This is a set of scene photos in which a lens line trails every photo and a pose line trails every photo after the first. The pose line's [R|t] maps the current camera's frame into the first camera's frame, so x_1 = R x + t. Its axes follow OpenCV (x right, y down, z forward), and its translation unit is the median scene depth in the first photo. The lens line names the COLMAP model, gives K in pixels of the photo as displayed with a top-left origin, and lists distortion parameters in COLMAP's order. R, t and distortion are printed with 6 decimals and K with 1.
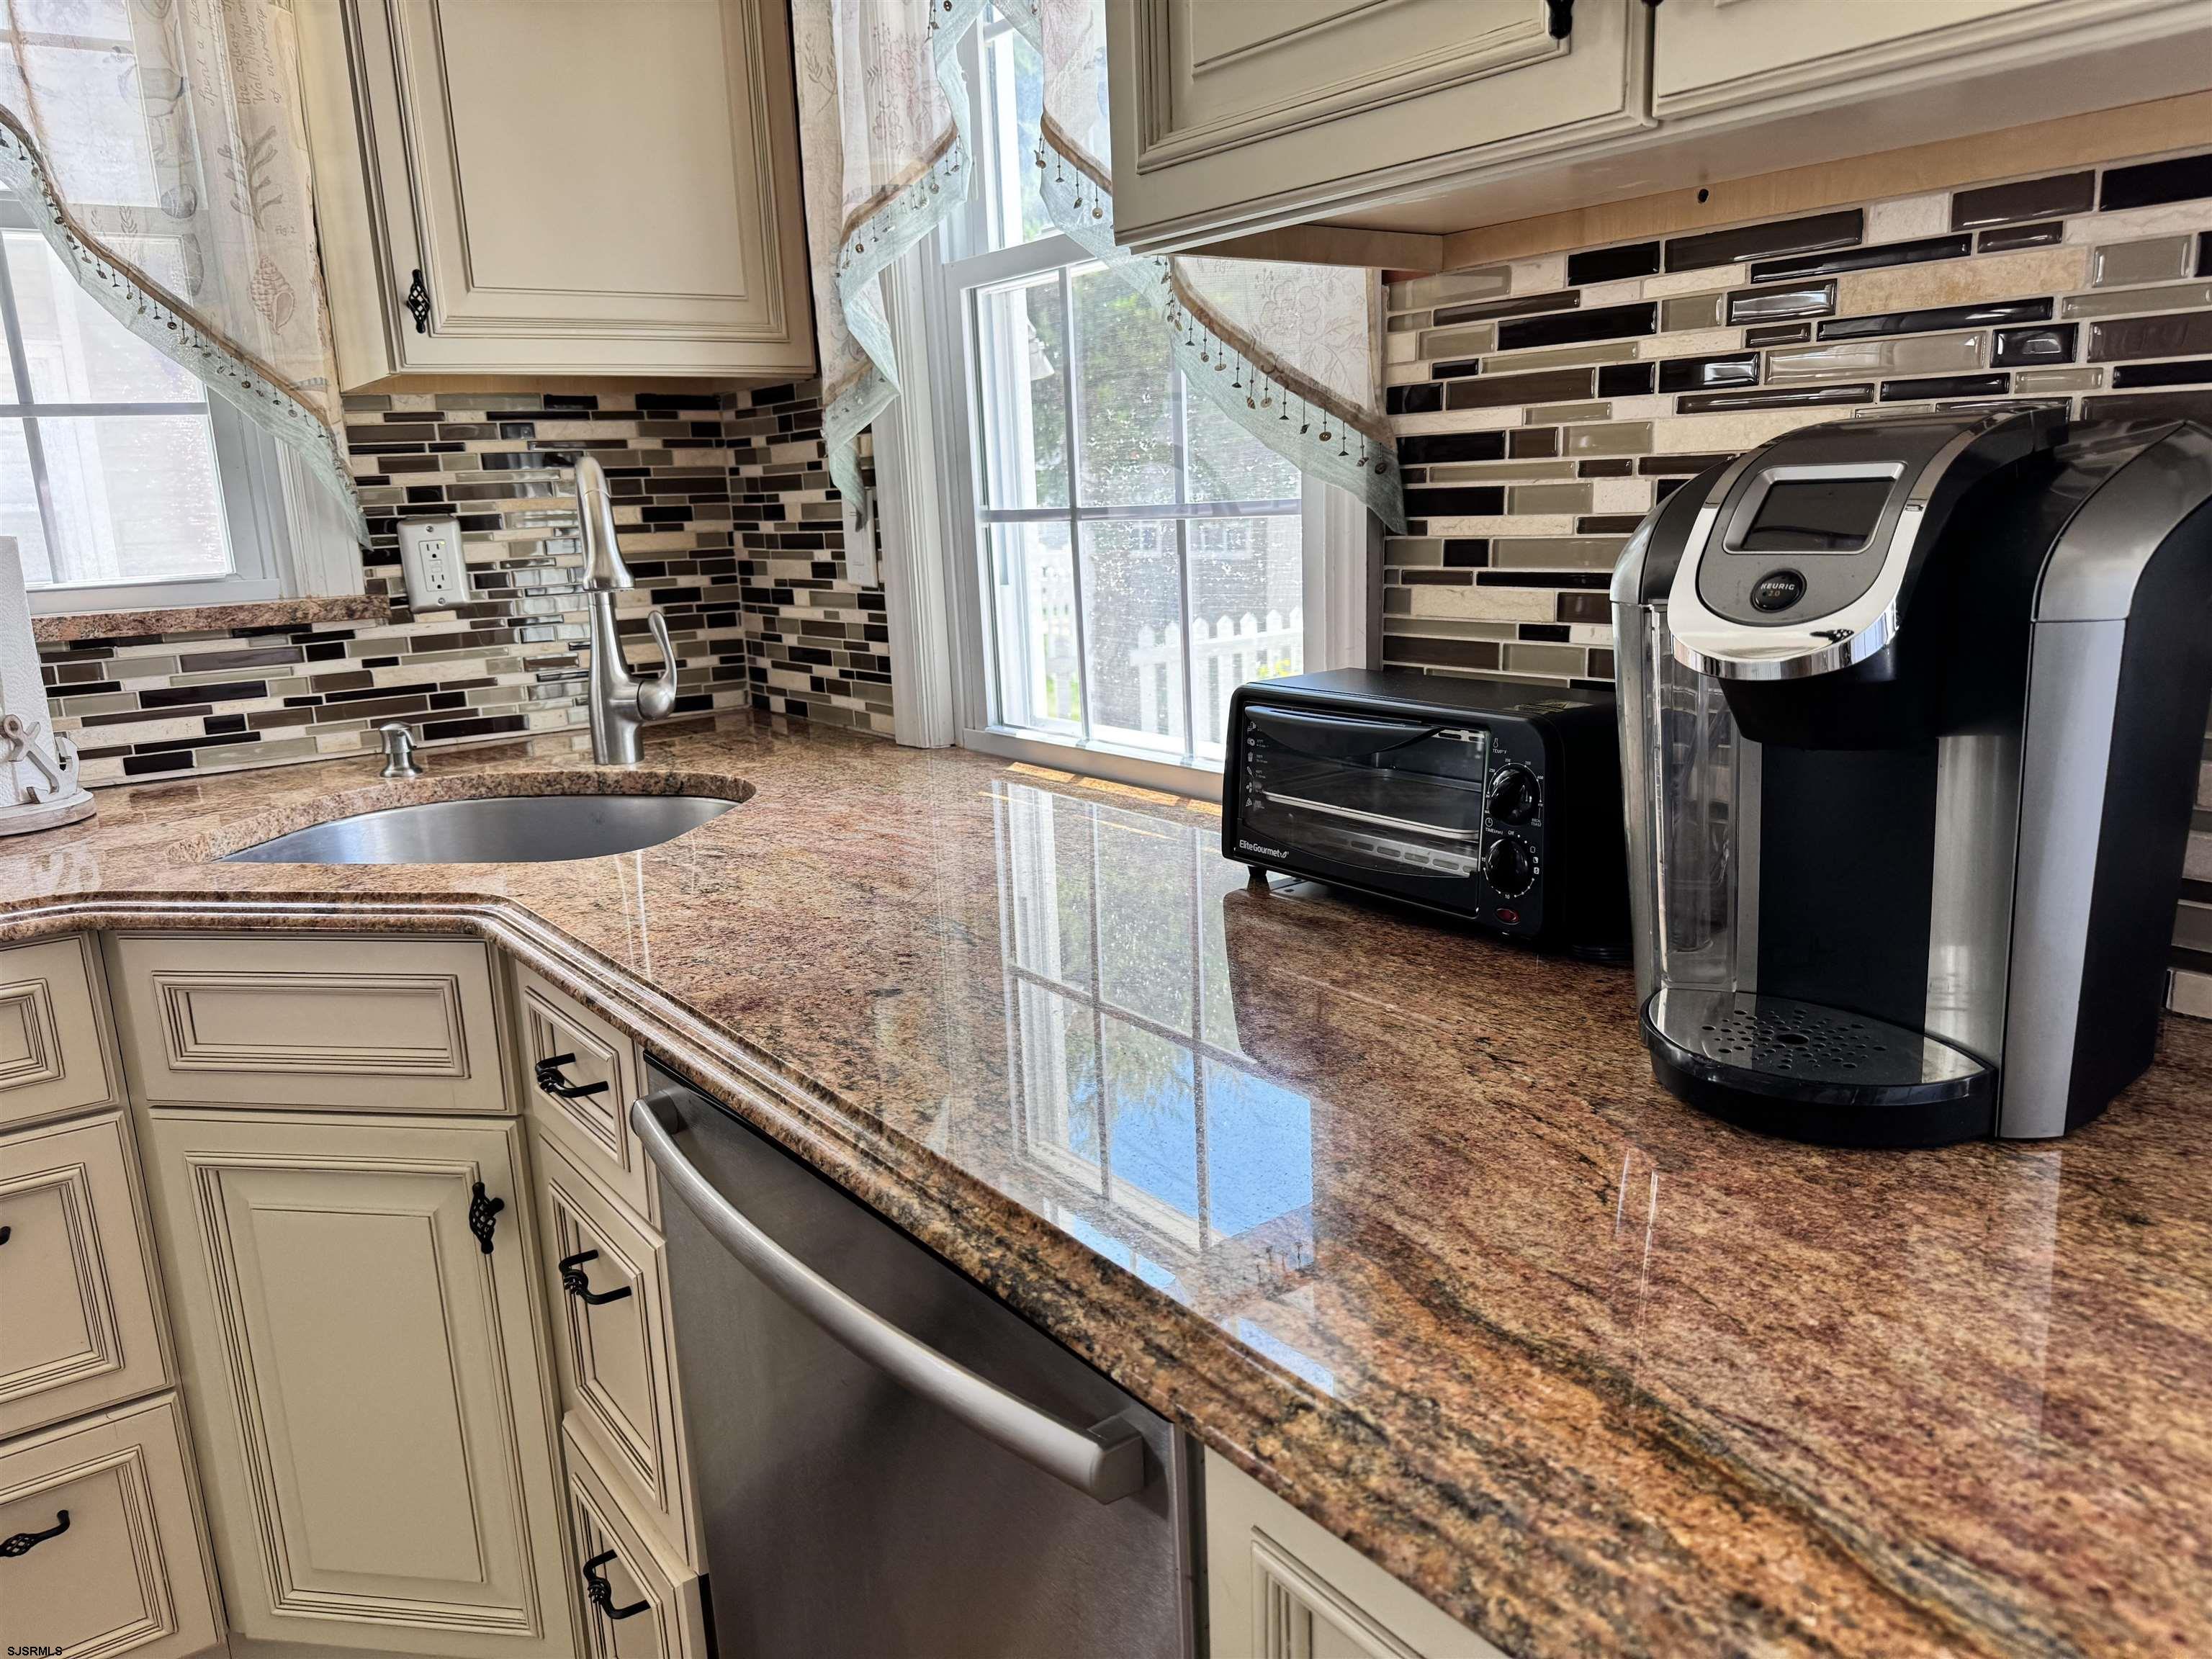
lens RADIAL K [[1559.0, 0, 1106.0], [0, 1559.0, 829.5], [0, 0, 1]] dist [-0.002383, -0.001328]
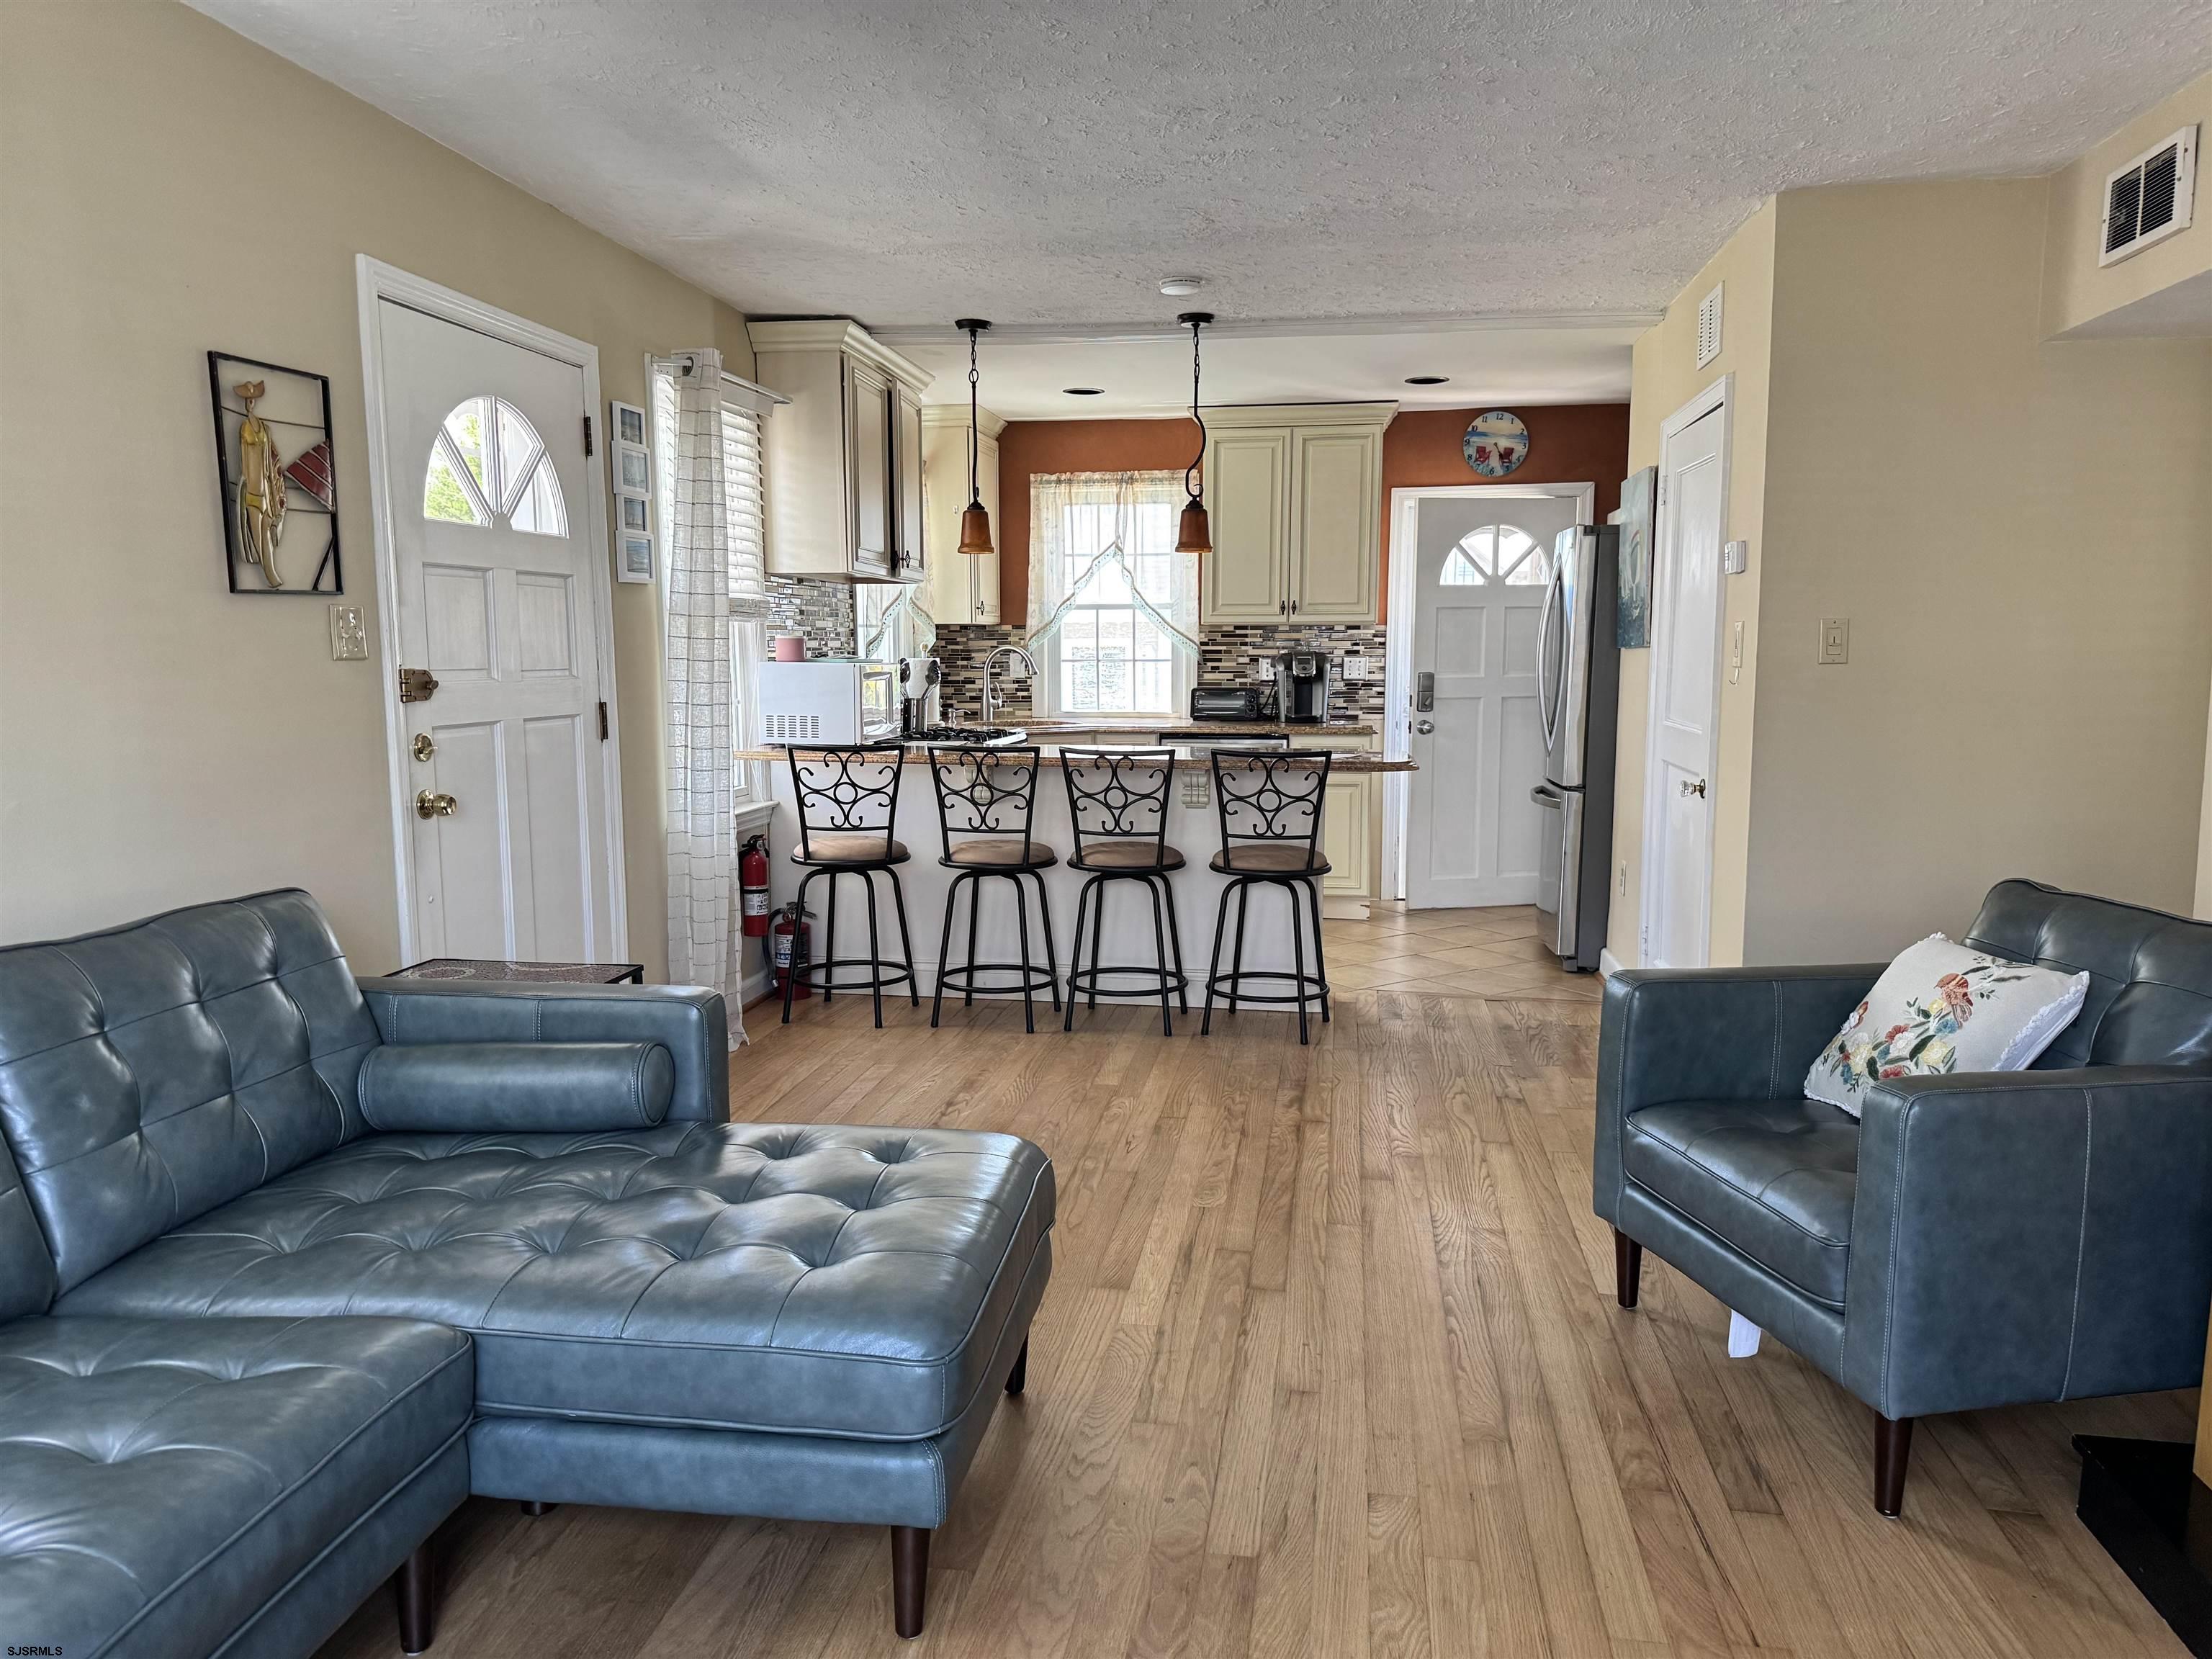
lens RADIAL K [[1559.0, 0, 1106.0], [0, 1559.0, 829.5], [0, 0, 1]] dist [-0.002383, -0.001328]
pose [[0.710576, -0.043037, 0.702303, -5.053785], [0.123131, 0.990331, -0.063893, 0.909935], [-0.692763, 0.131876, 0.709005, -3.427989]]
